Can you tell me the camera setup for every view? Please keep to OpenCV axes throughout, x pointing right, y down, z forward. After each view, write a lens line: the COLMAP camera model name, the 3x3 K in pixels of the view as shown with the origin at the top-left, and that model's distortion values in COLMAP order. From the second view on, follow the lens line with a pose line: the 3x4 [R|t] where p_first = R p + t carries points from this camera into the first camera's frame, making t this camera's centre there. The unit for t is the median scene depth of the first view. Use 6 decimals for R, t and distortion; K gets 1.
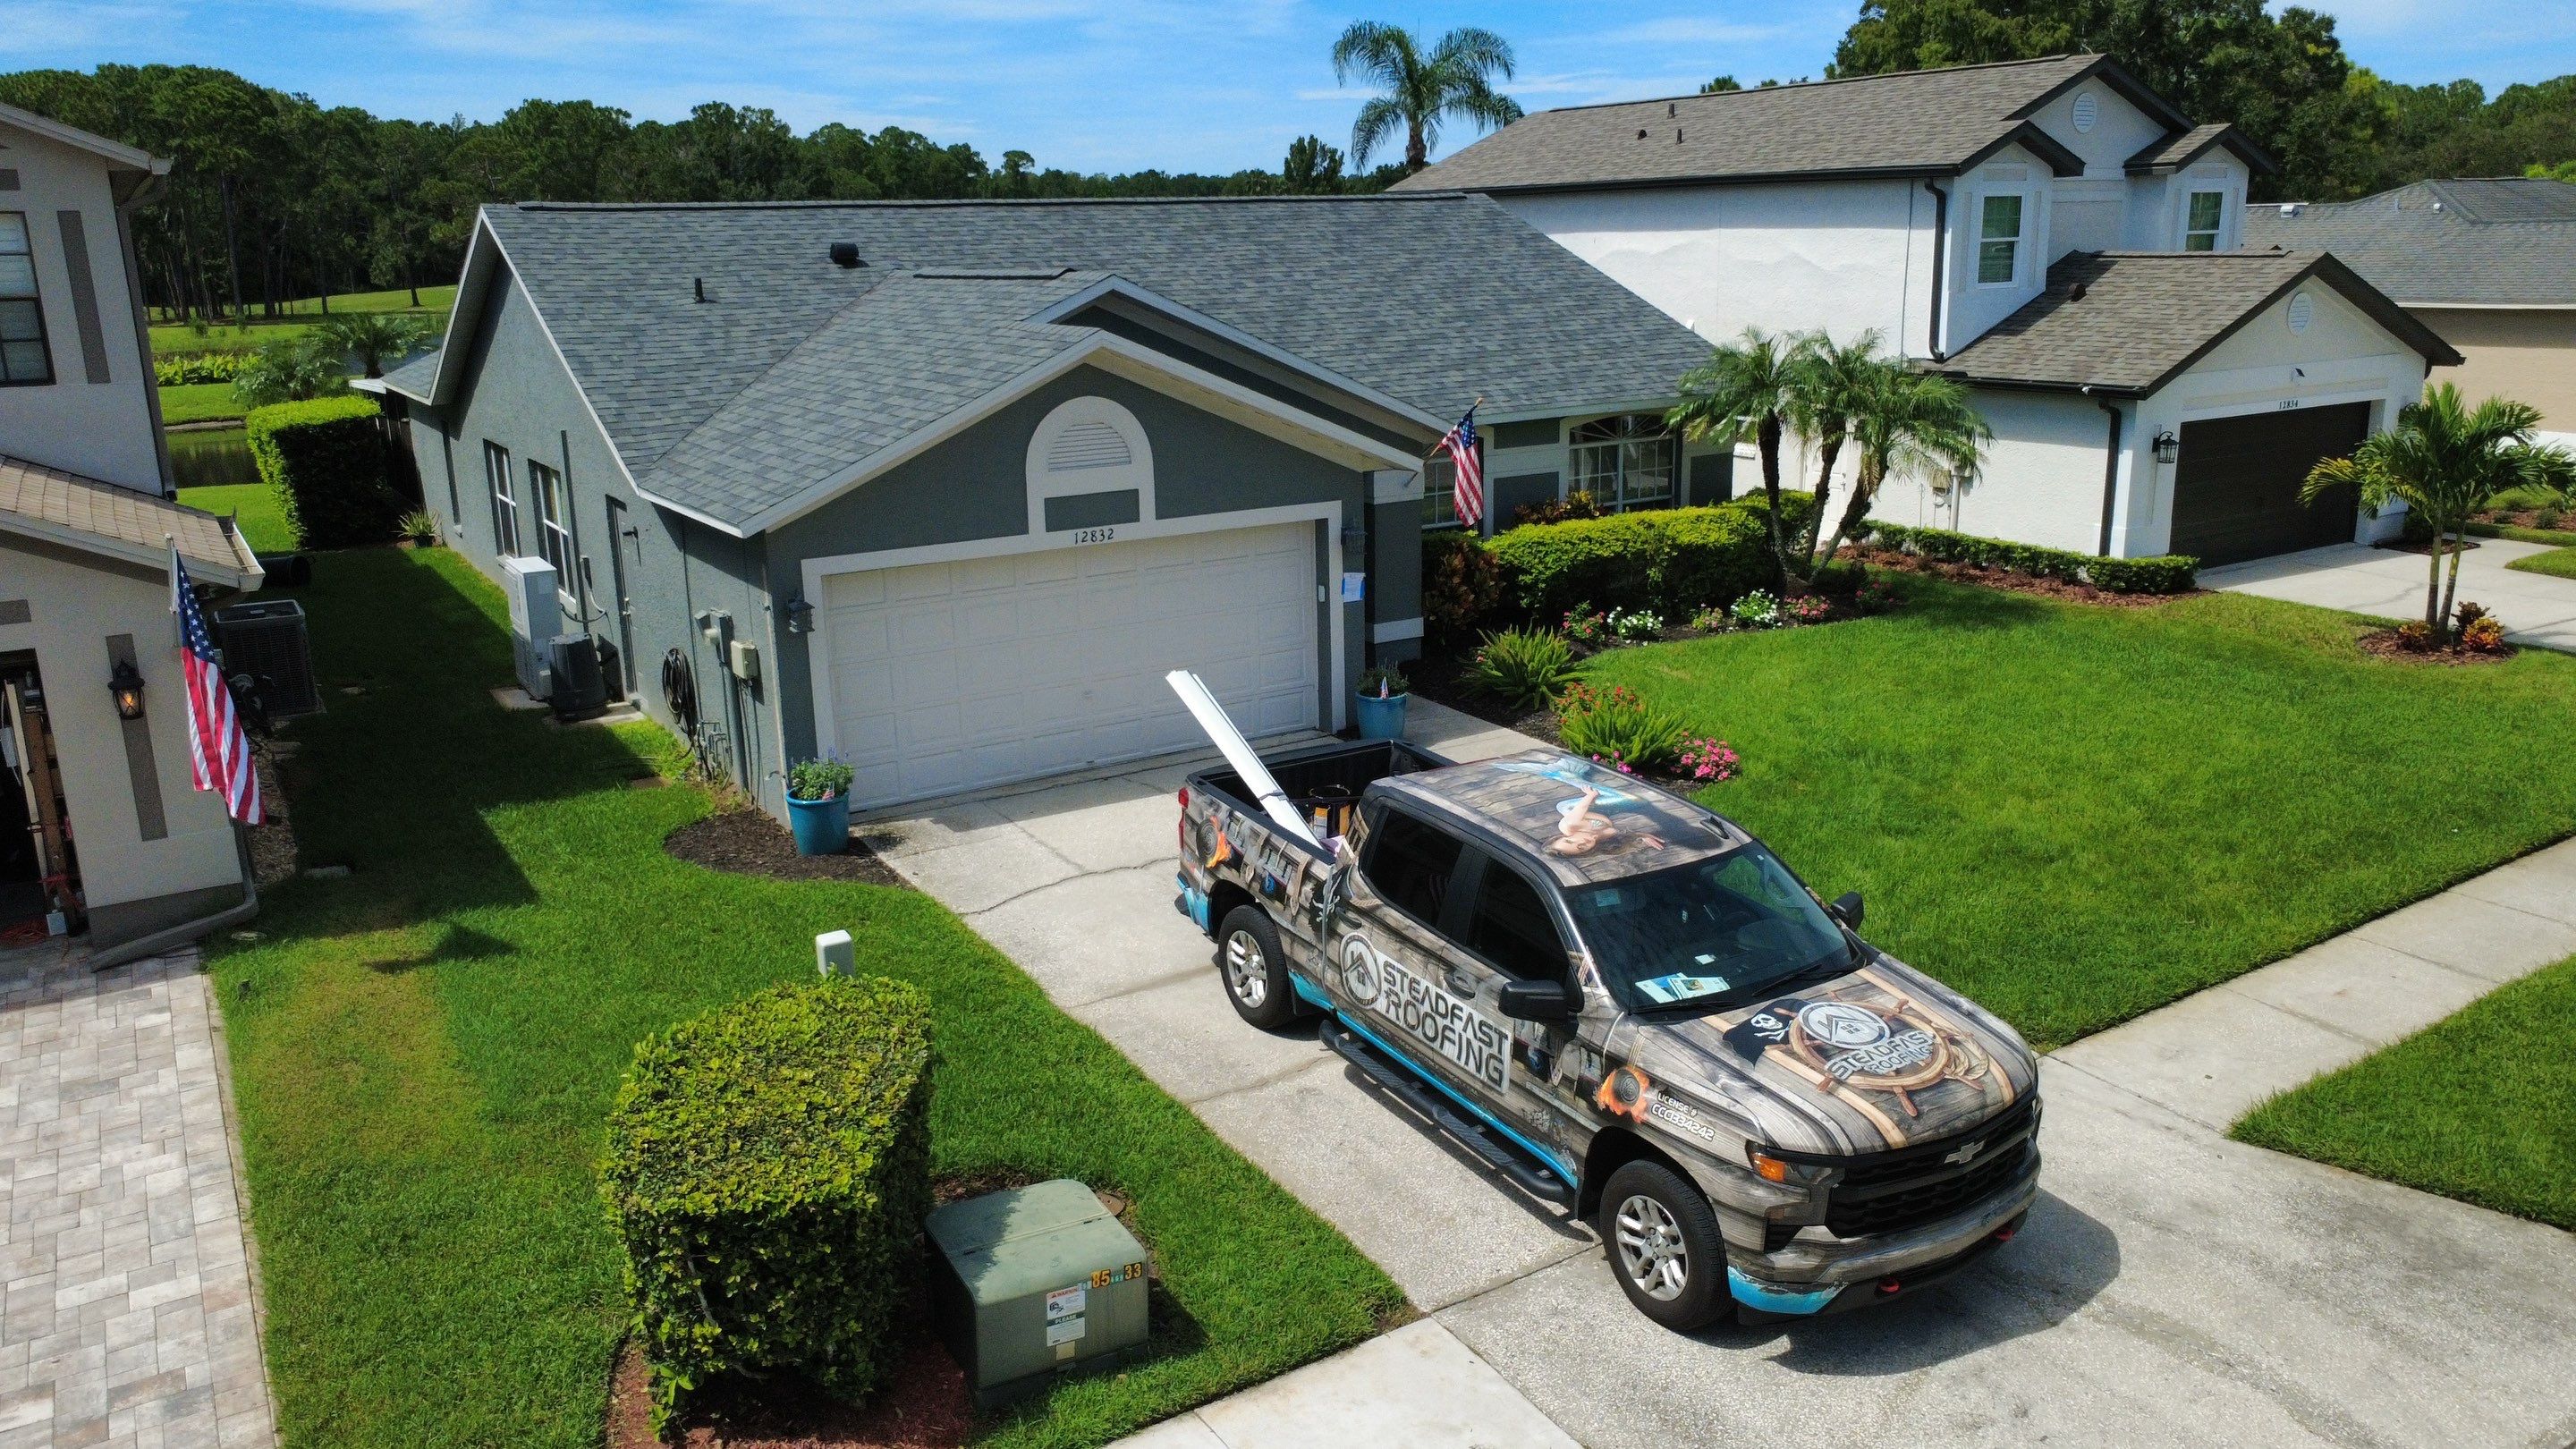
lens RADIAL K [[1874.6, 0, 1278.9], [0, 1874.6, 724.9], [0, 0, 1]] dist [-0.000924, 0.002215]
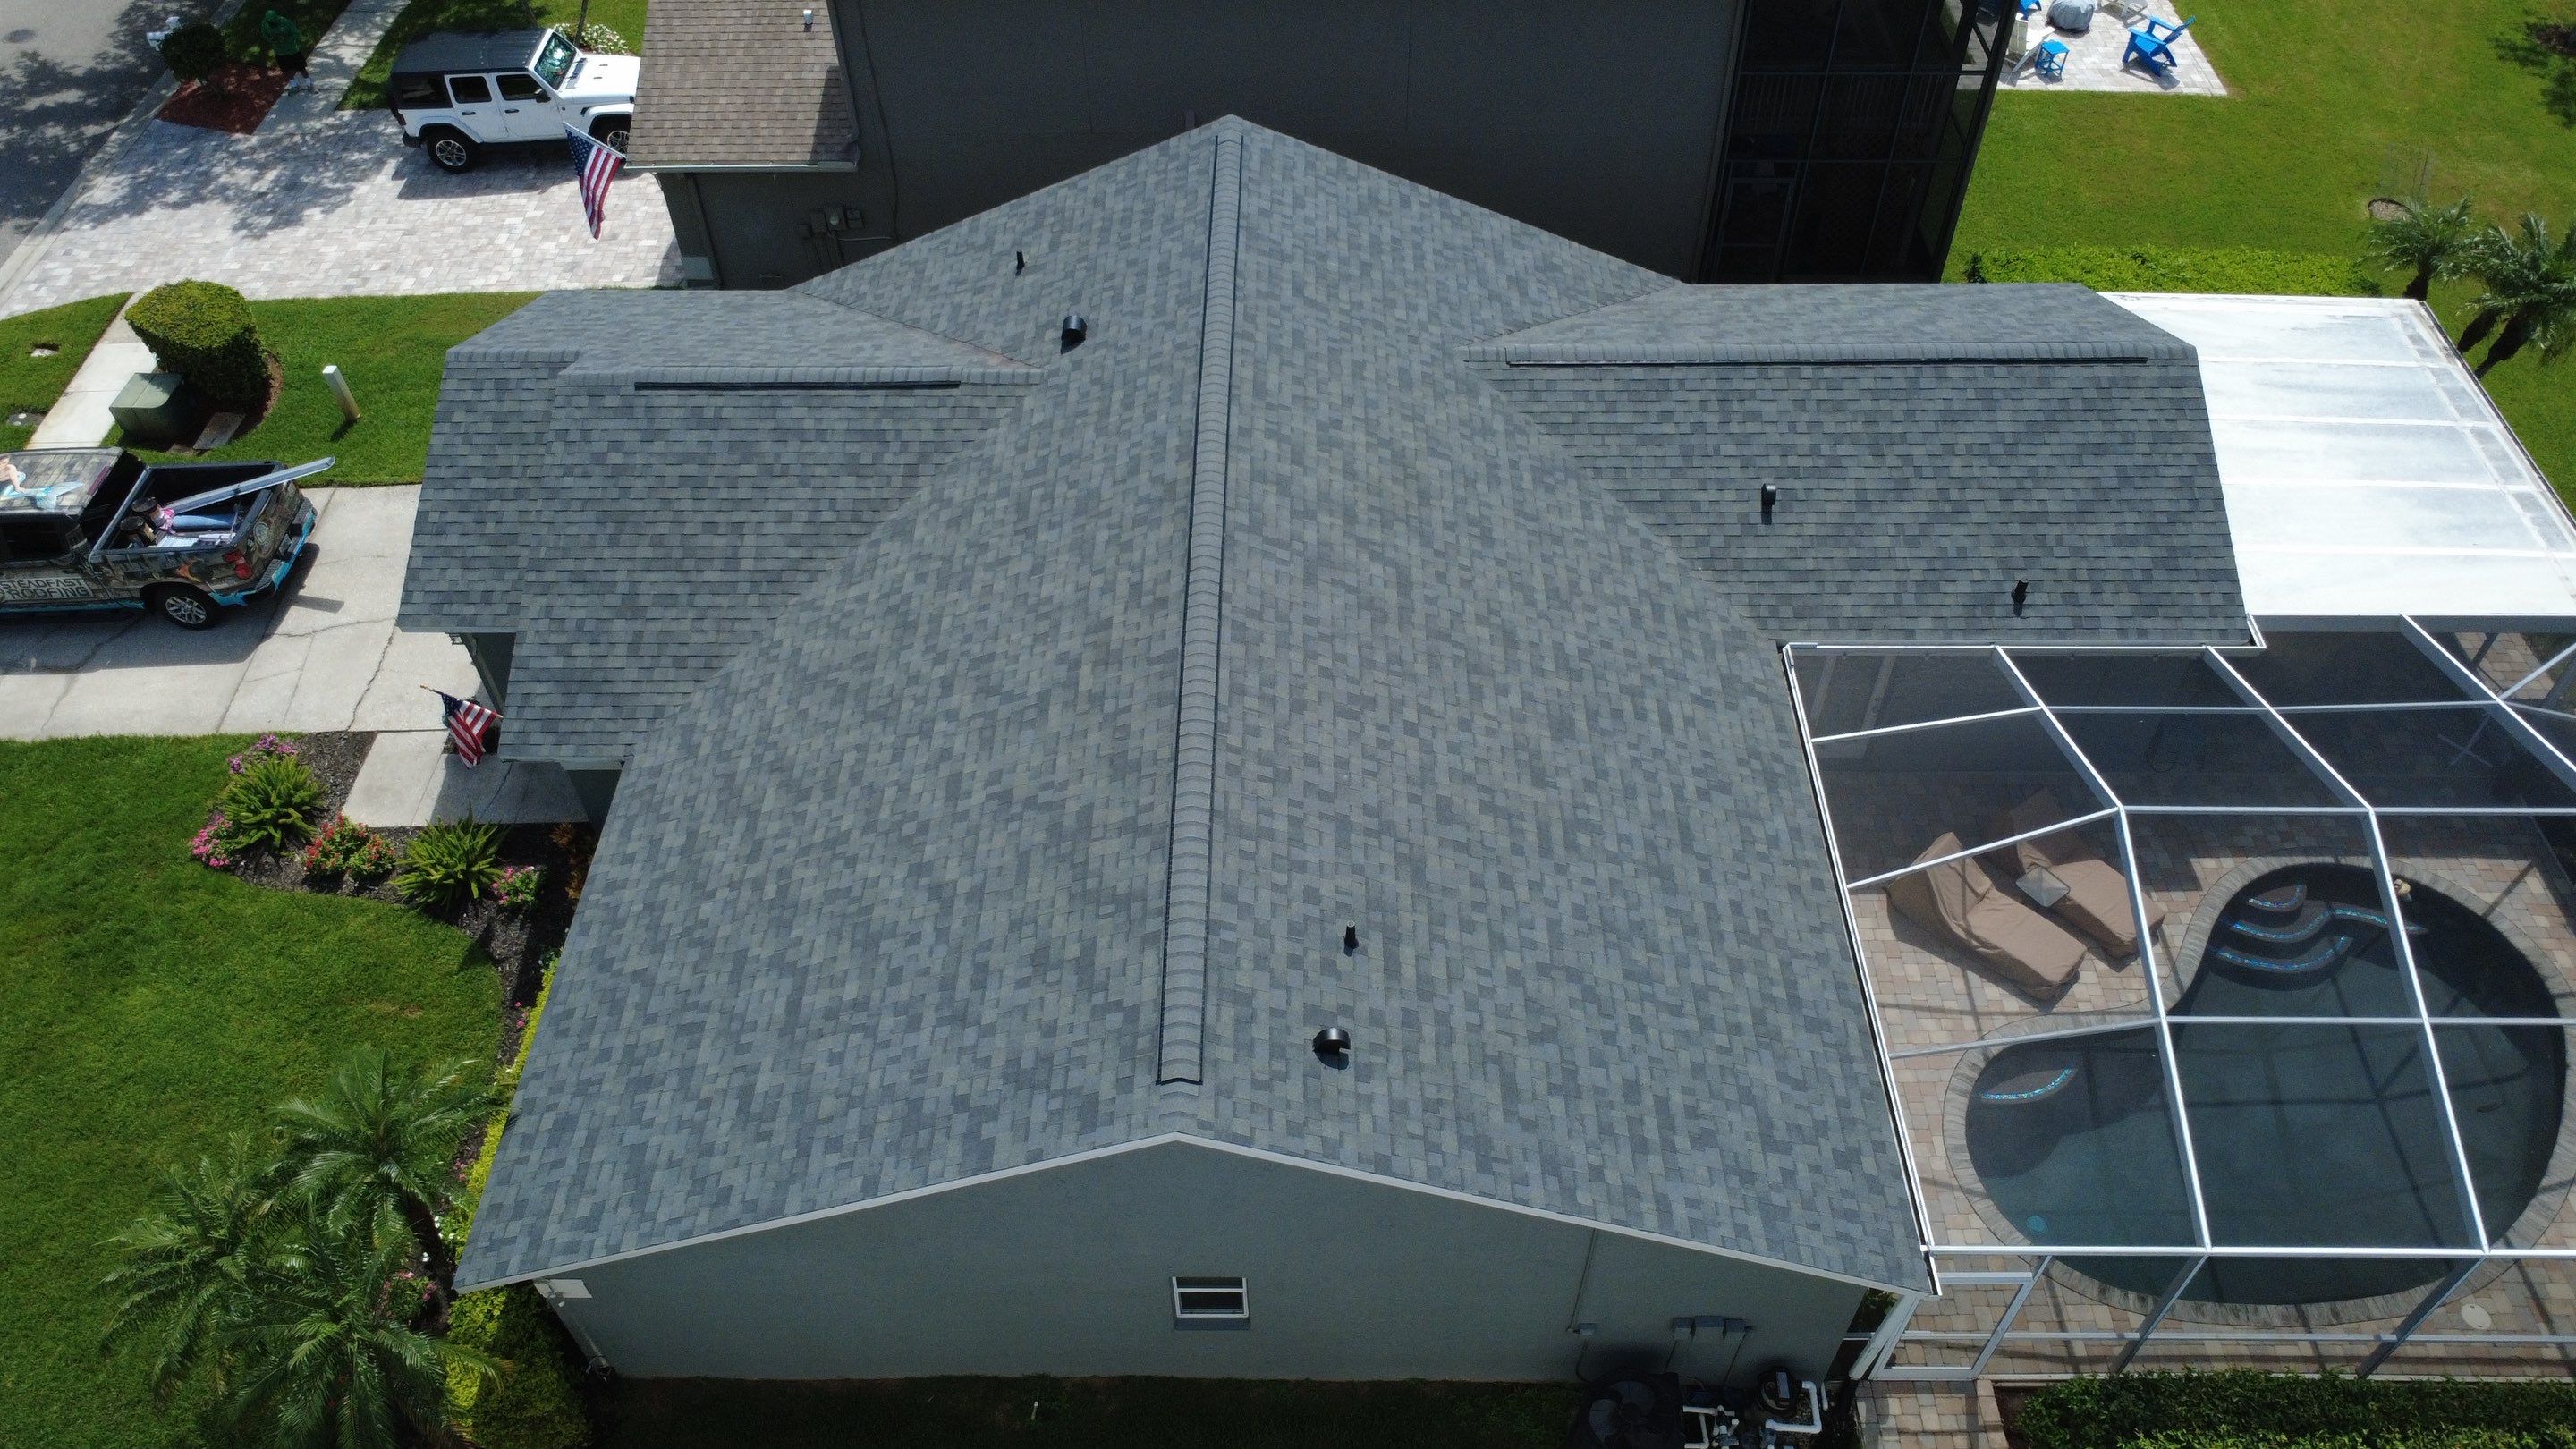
lens RADIAL K [[1874.6, 0, 1284.2], [0, 1874.6, 718.9], [0, 0, 1]] dist [-0.000924, 0.002215]
pose [[-0.535965, 0.638625, -0.552177, 0.512930], [-0.191532, 0.545018, 0.816254, -1.297042], [0.822227, 0.543243, -0.169793, 1.843338]]
